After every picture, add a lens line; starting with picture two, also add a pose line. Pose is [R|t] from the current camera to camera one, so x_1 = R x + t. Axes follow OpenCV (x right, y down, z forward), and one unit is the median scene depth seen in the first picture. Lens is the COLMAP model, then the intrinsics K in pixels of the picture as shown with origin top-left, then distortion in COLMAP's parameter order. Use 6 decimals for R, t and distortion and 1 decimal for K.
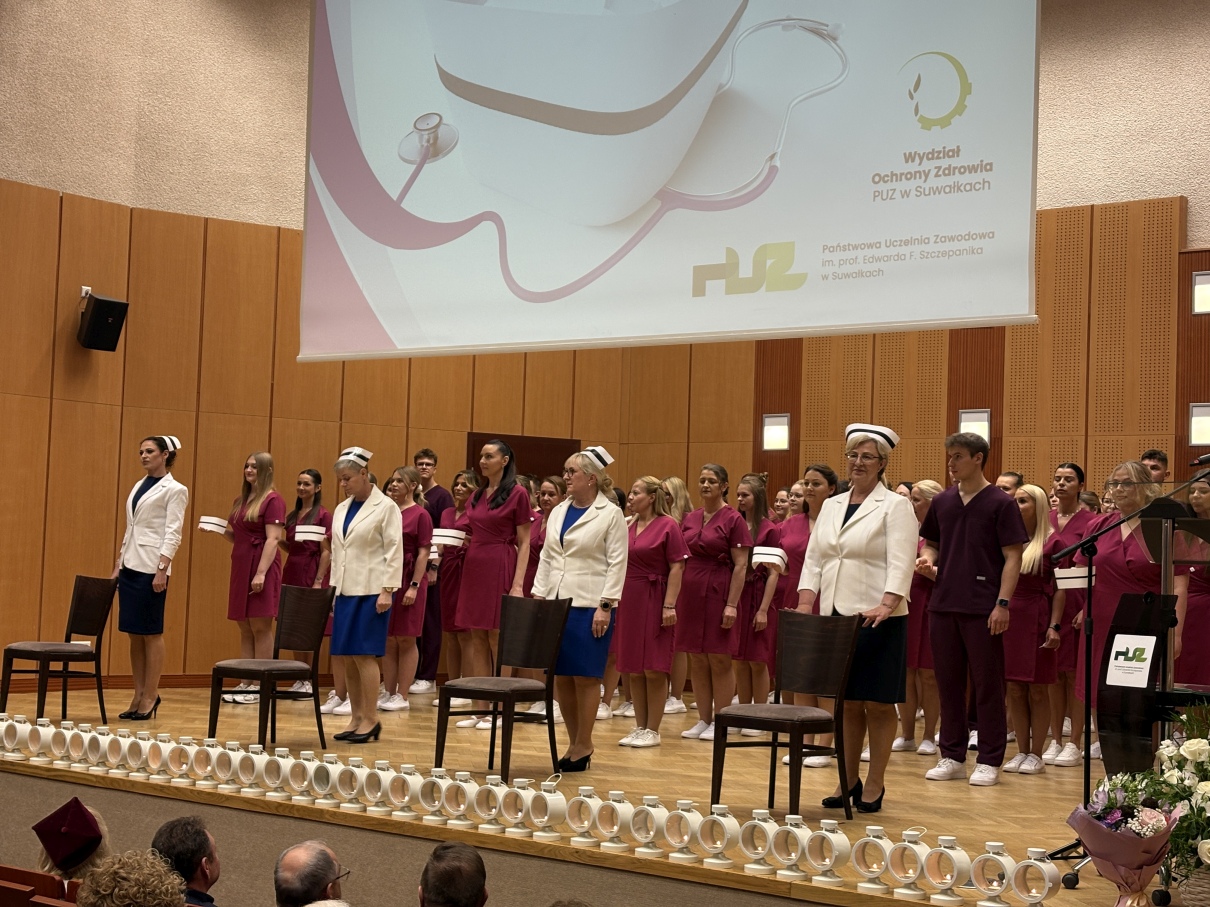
lens RADIAL K [[1809.4, 0, 607.4], [0, 1809.4, 464.6], [0, 0, 1]] dist [0.082355, 0.000000]
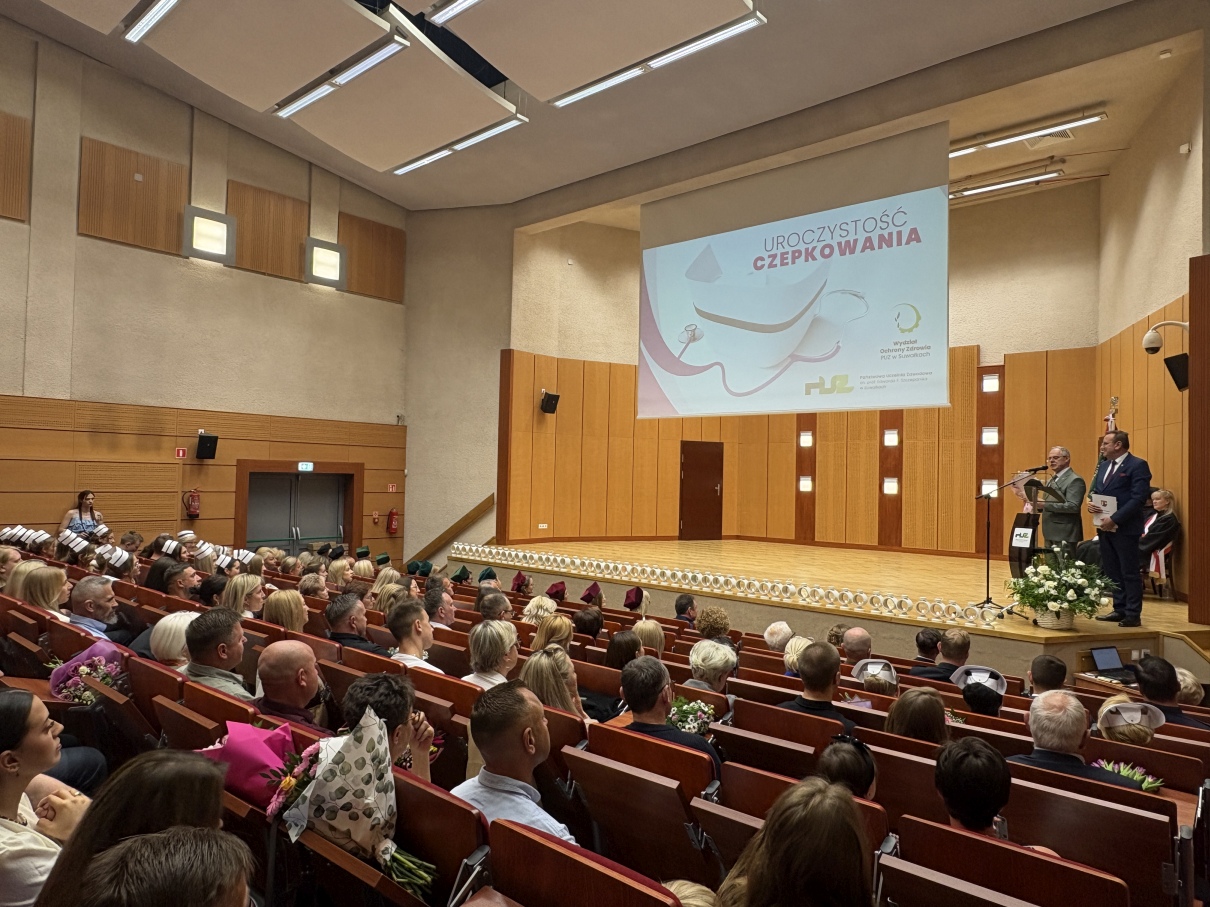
lens RADIAL K [[778.2, 0, 597.9], [0, 778.2, 454.4], [0, 0, 1]] dist [-0.020075, 0.011988]
pose [[0.996276, -0.013559, -0.085147, -0.159939], [0.015275, 0.999692, 0.019542, -0.034473], [0.084856, -0.020770, 0.996177, -0.149764]]
